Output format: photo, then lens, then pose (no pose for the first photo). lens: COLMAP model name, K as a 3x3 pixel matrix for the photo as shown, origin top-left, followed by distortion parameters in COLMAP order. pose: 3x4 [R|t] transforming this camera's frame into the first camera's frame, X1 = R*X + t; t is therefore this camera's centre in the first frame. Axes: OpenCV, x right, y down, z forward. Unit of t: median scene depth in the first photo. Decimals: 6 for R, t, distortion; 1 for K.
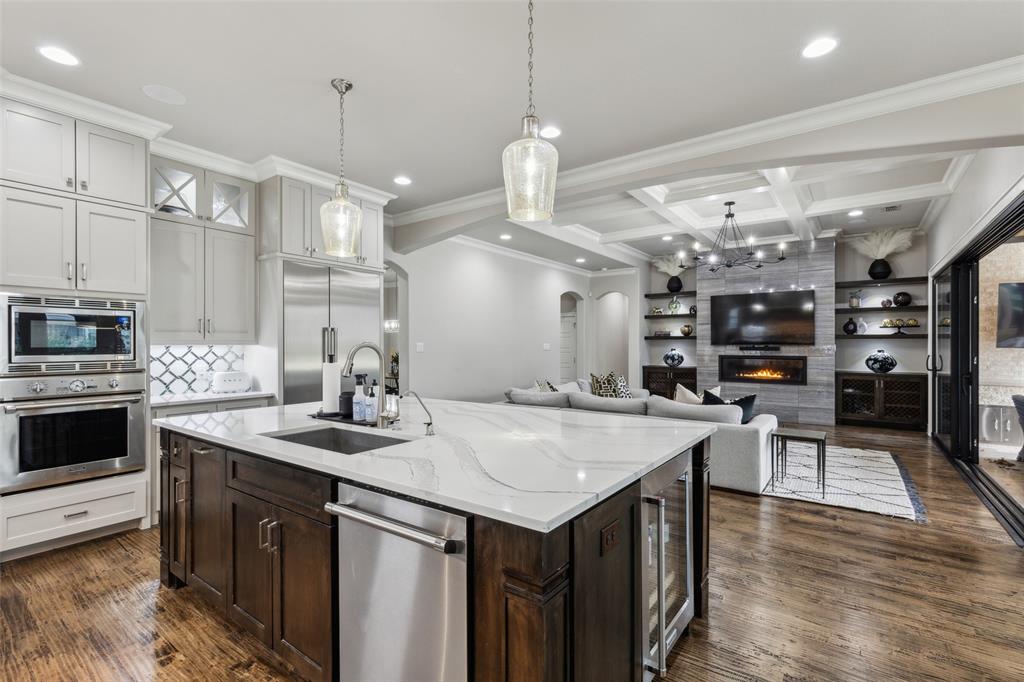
lens RADIAL K [[466.0, 0, 513.8], [0, 466.0, 343.1], [0, 0, 1]] dist [0.010622, 0.000013]
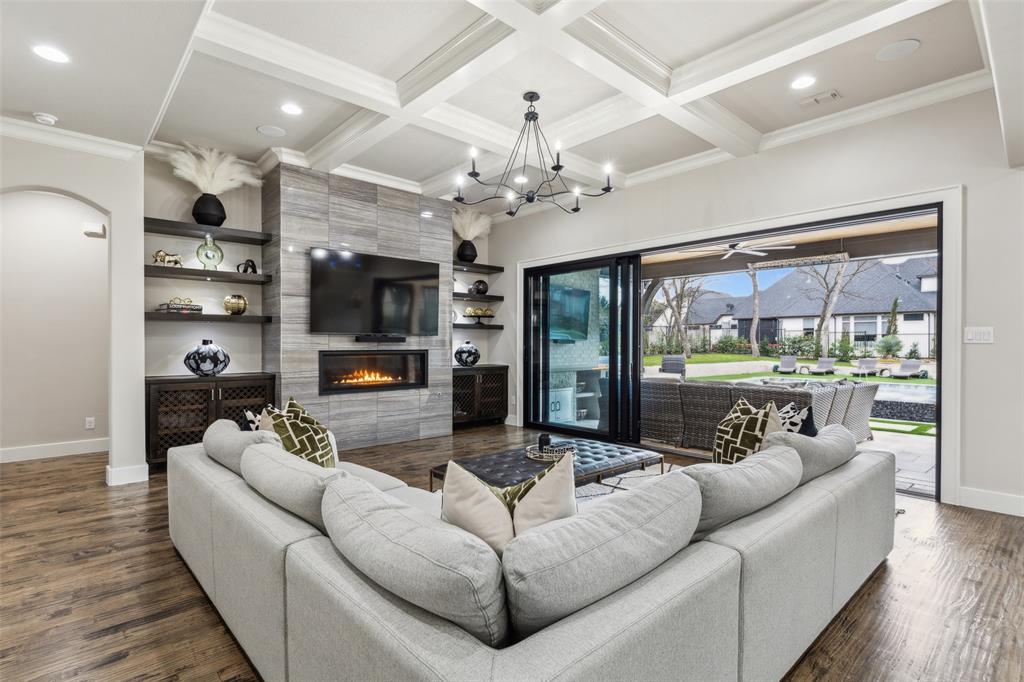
lens RADIAL K [[493.7, 0, 512.0], [0, 493.7, 341.0], [0, 0, 1]] dist [0.000728, -0.000037]
pose [[0.198995, 0.001275, 0.980000, -0.139331], [-0.005346, 0.999986, -0.000216, 0.014340], [-0.979986, -0.005197, 0.198999, 0.743742]]
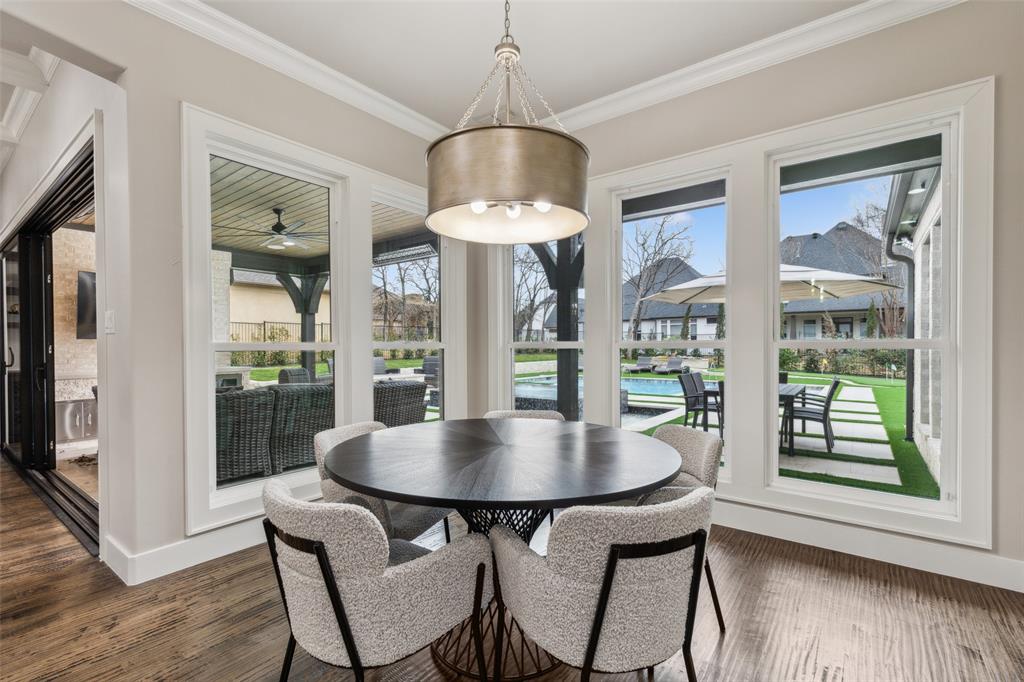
lens RADIAL K [[456.1, 0, 517.2], [0, 456.1, 348.0], [0, 0, 1]] dist [0.016878, 0.000007]
pose [[0.020182, -0.008102, 0.999763, 0.106994], [0.003956, 0.999960, 0.008024, 0.021617], [-0.999788, 0.003793, 0.020214, 0.092919]]
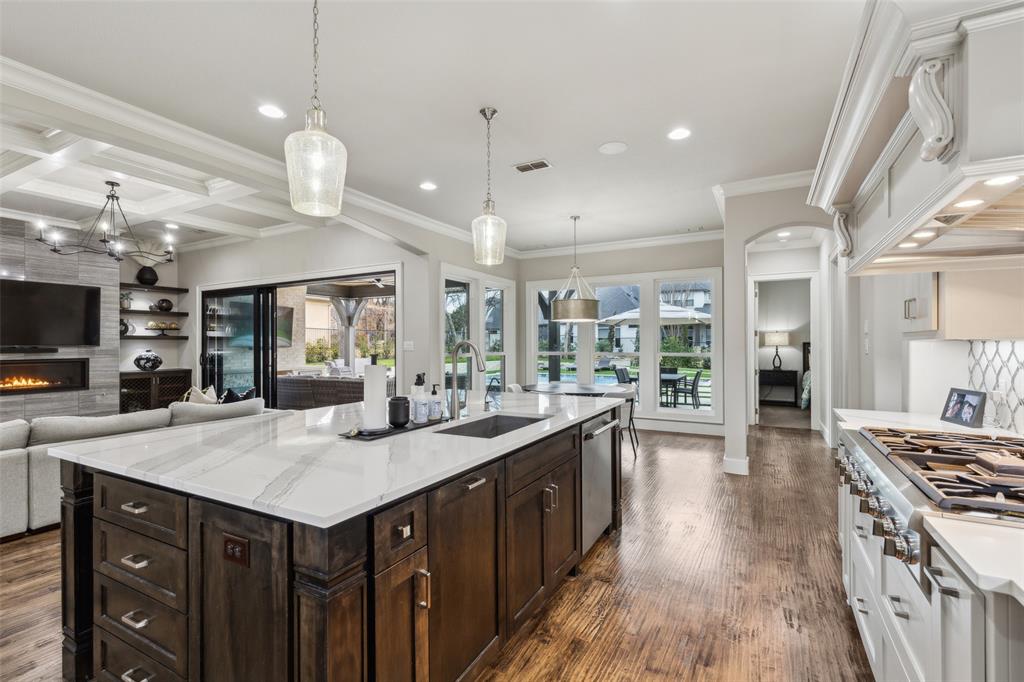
lens RADIAL K [[466.0, 0, 513.8], [0, 466.0, 343.1], [0, 0, 1]] dist [0.010622, 0.000013]
pose [[-0.132566, 0.001346, 0.991173, -0.423336], [0.001732, 0.999998, -0.001126, 0.001407], [-0.991173, 0.001567, -0.132568, 0.308910]]
